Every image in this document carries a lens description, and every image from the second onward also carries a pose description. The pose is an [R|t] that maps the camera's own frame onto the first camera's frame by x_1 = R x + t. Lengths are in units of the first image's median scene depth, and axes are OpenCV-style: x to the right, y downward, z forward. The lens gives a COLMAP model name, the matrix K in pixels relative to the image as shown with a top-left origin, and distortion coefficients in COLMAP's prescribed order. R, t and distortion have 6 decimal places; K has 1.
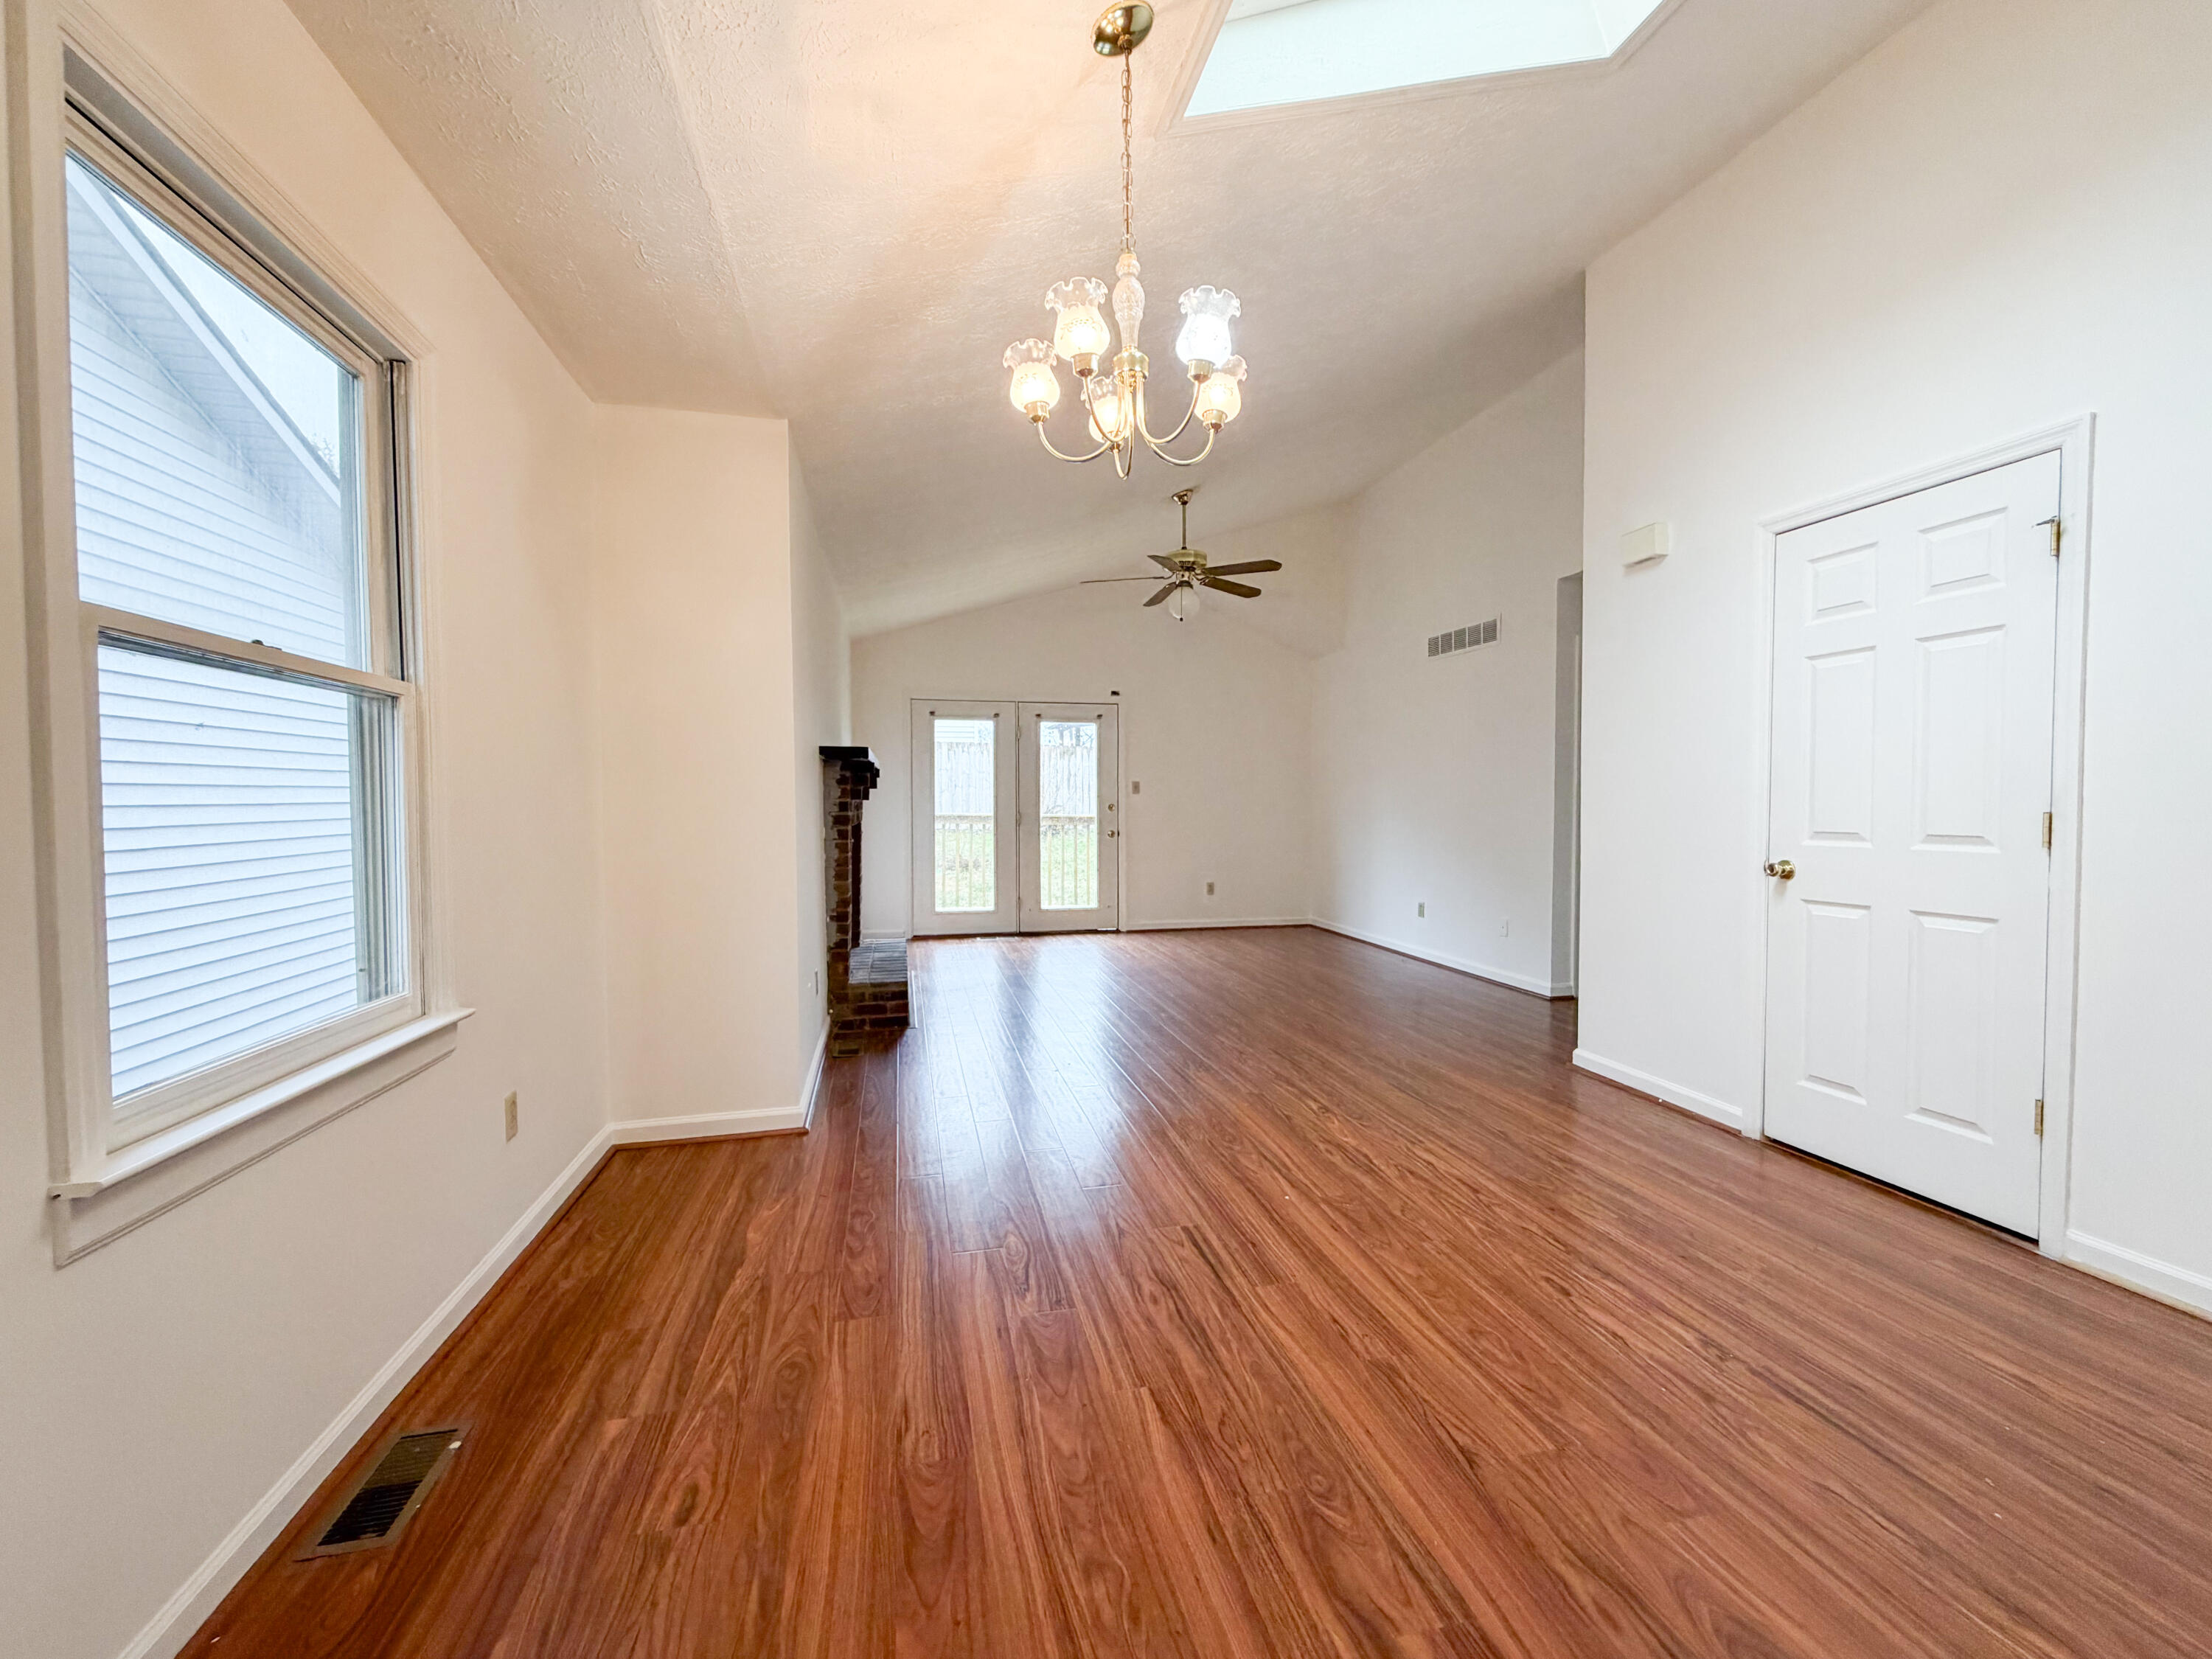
lens RADIAL K [[886.0, 0, 1099.6], [0, 886.0, 832.9], [0, 0, 1]] dist [0.002281, -0.000184]
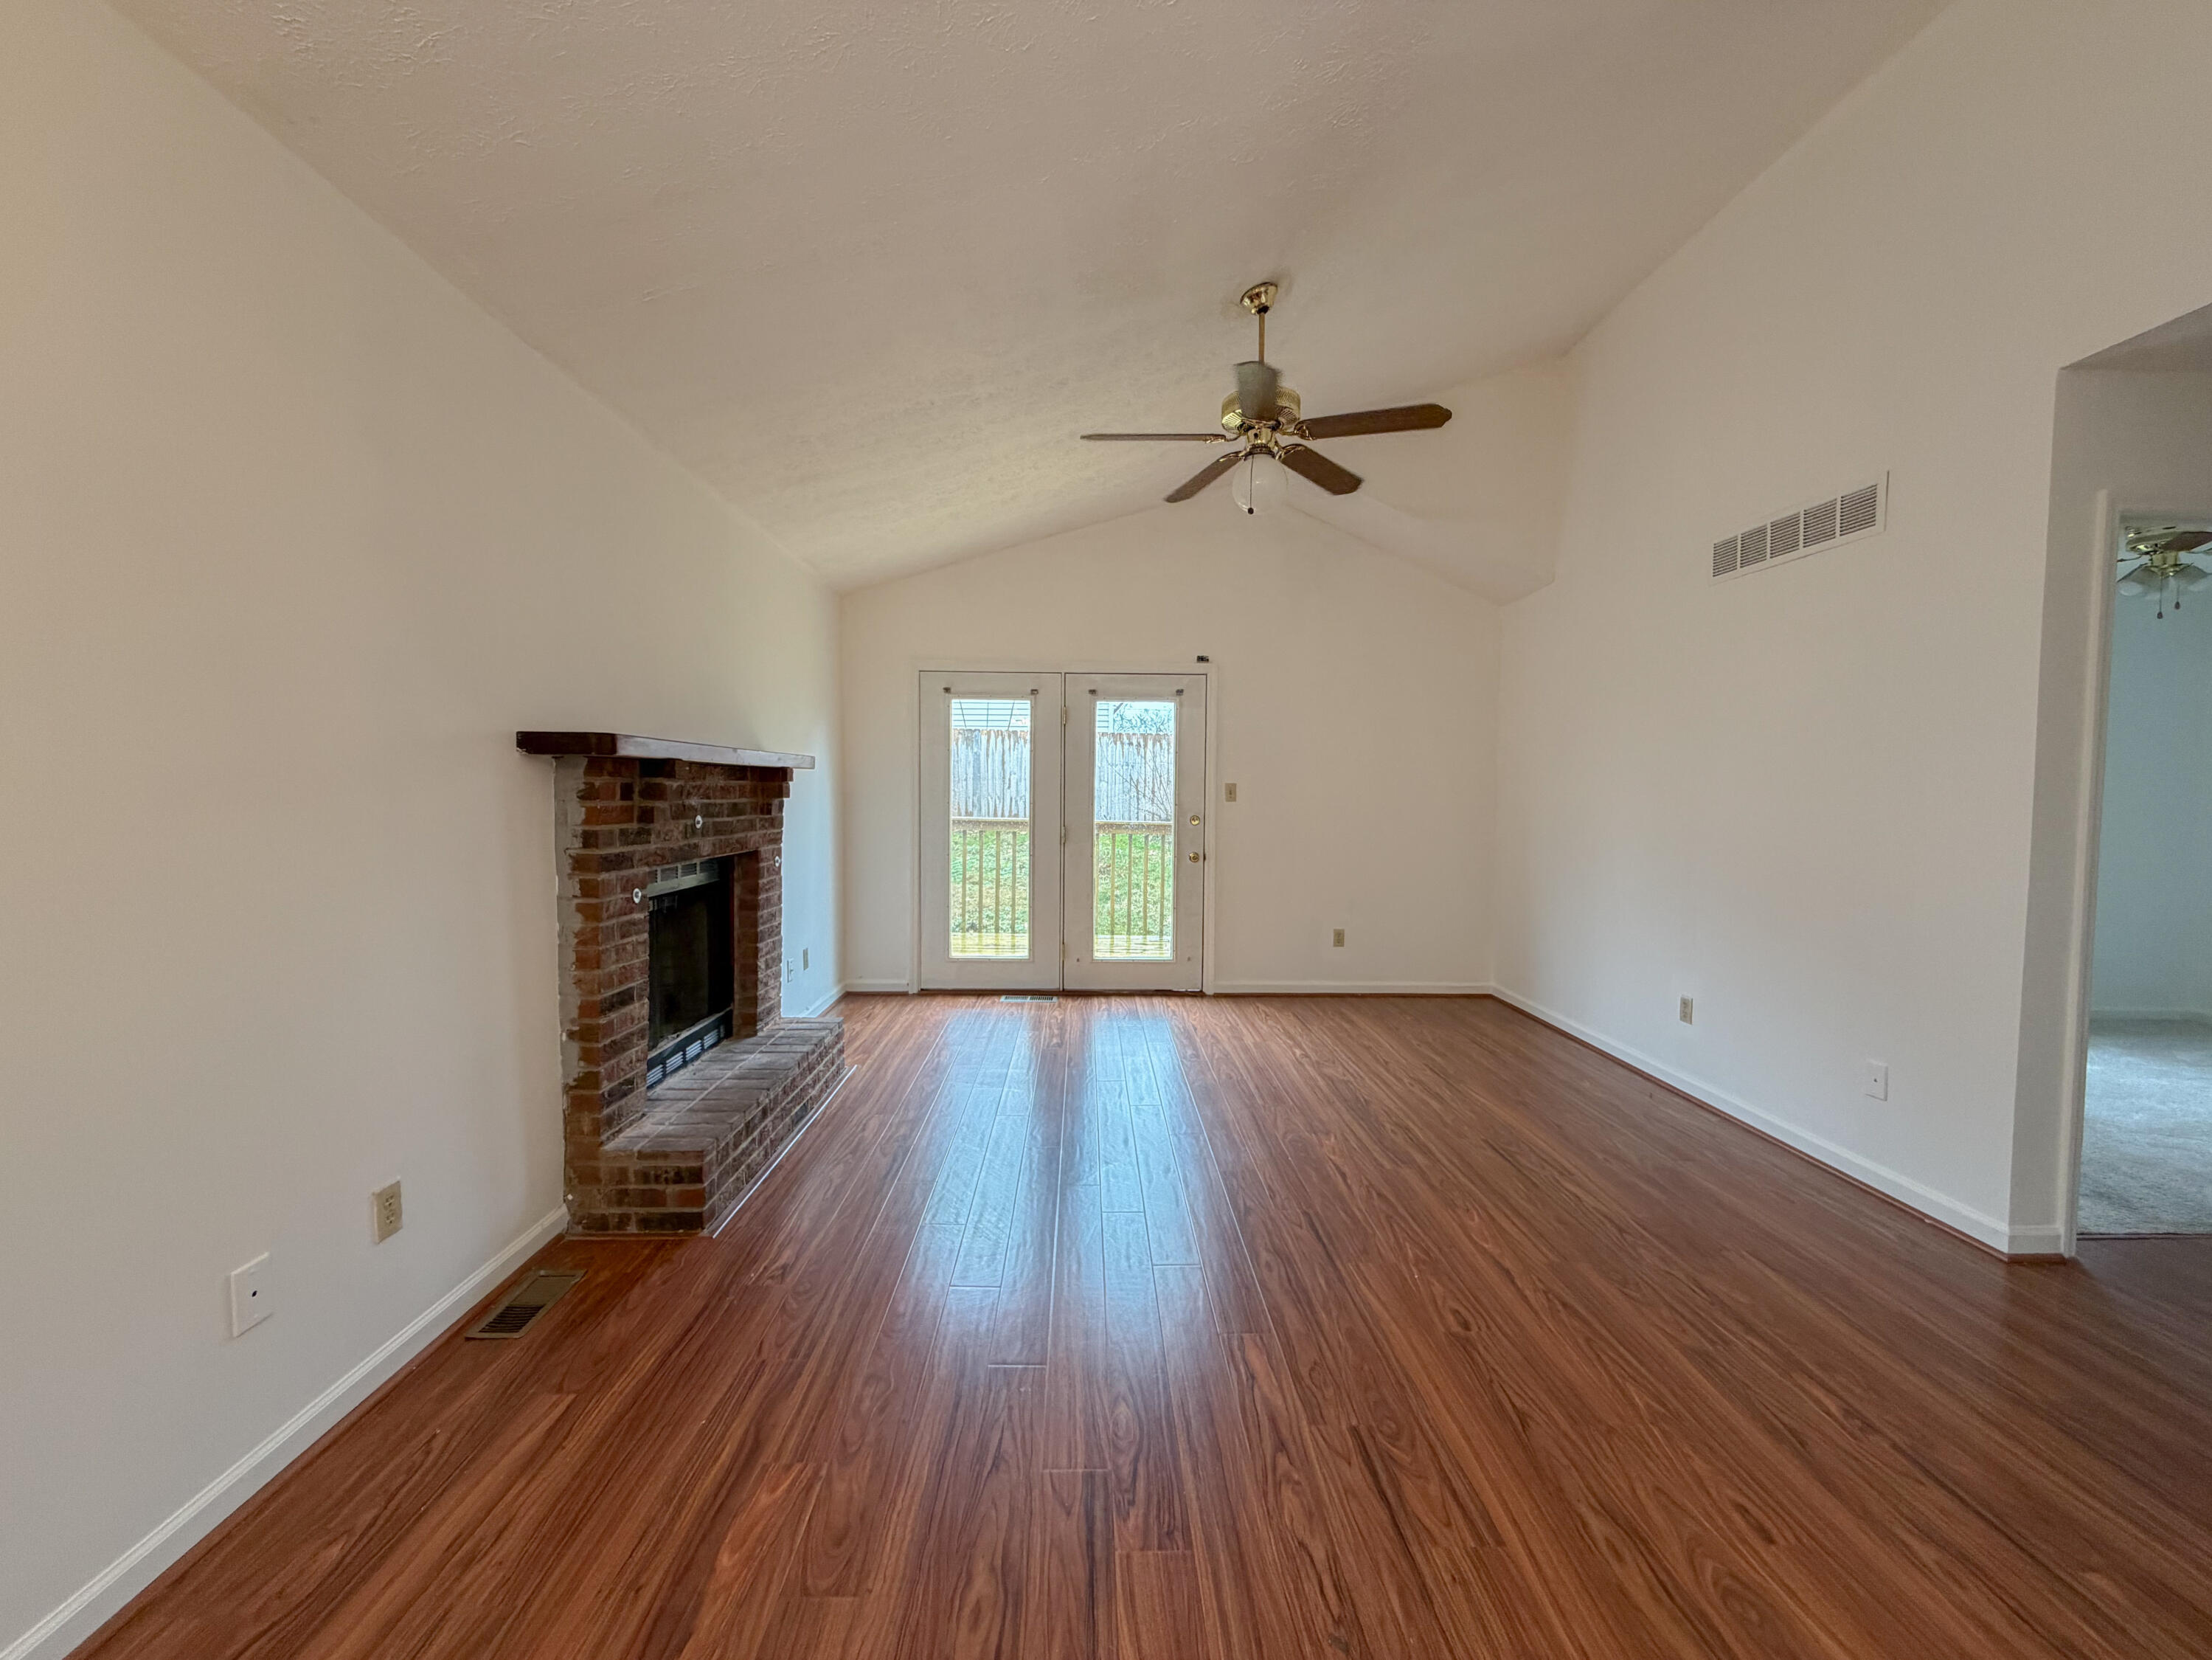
lens RADIAL K [[886.1, 0, 1092.4], [0, 886.1, 831.8], [0, 0, 1]] dist [0.002281, -0.000184]
pose [[0.979370, 0.019571, -0.201124, 0.096963], [-0.017638, 0.999779, 0.011398, -0.032902], [0.201302, -0.007615, 0.979500, 0.360065]]
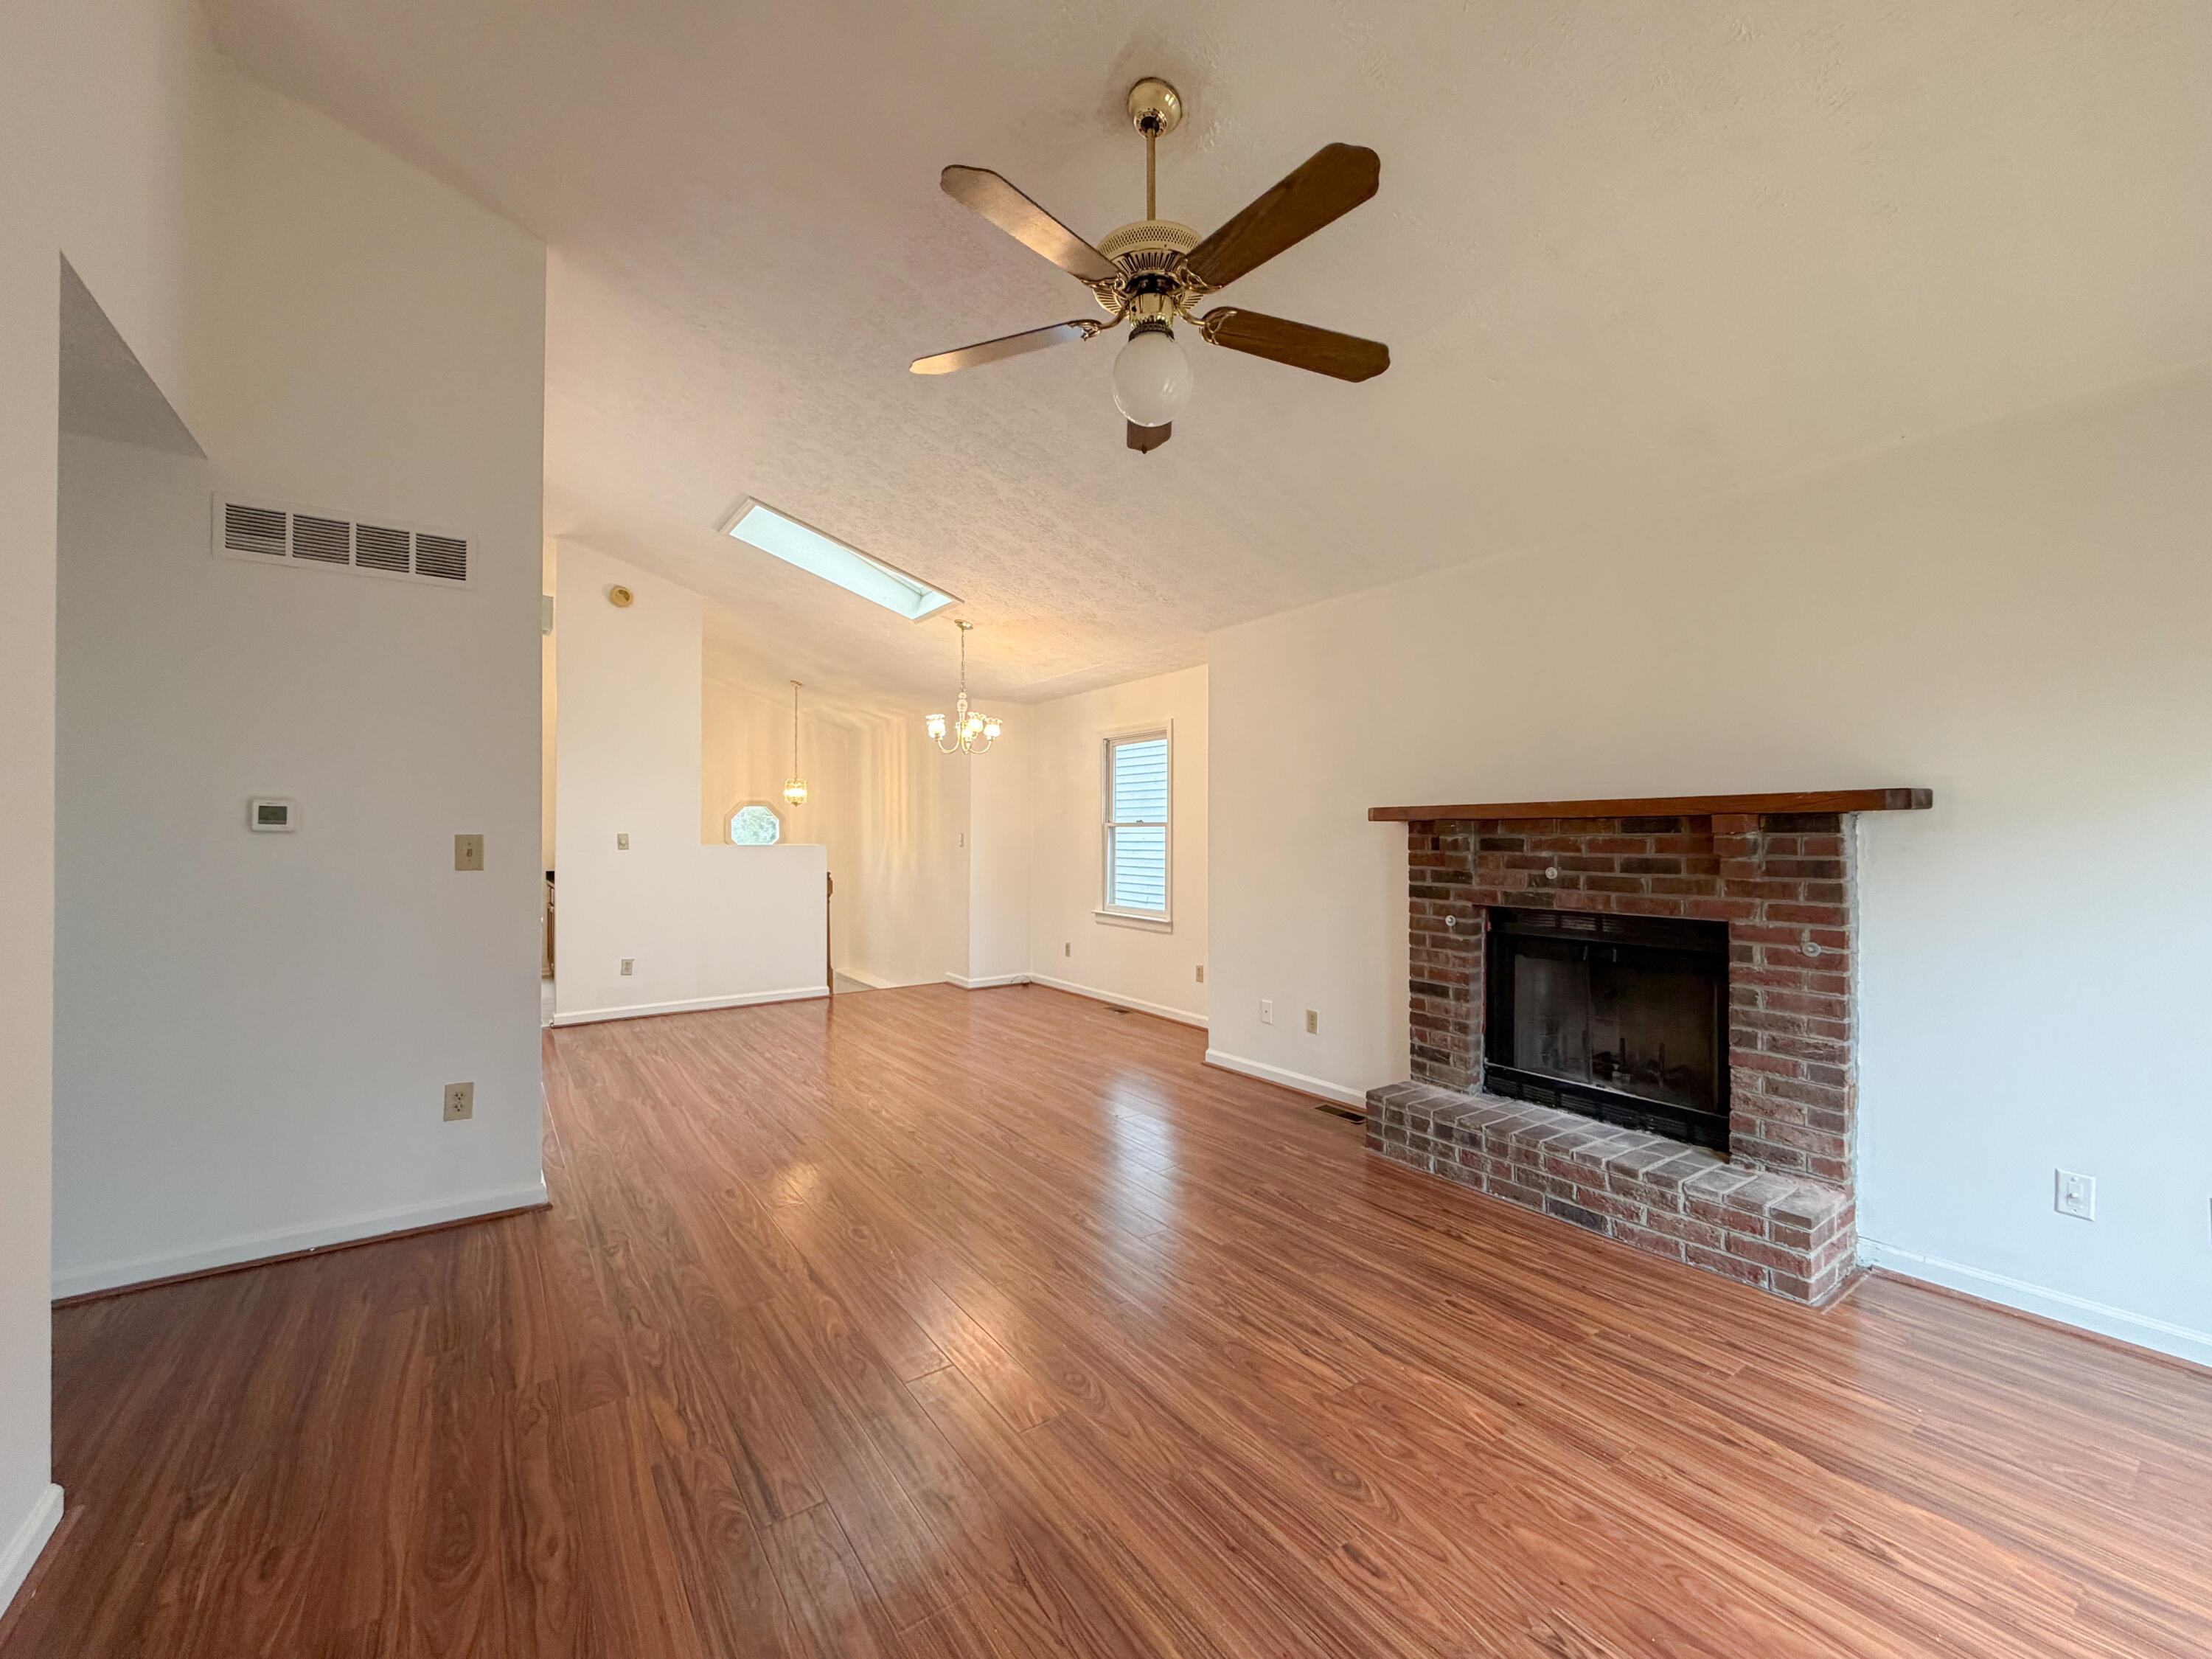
lens RADIAL K [[886.0, 0, 1100.7], [0, 886.0, 834.3], [0, 0, 1]] dist [0.002281, -0.000184]
pose [[-0.921235, 0.003062, -0.388994, 0.233955], [-0.009589, 0.999486, 0.030578, -0.065688], [0.388888, 0.031899, -0.920733, 1.187514]]
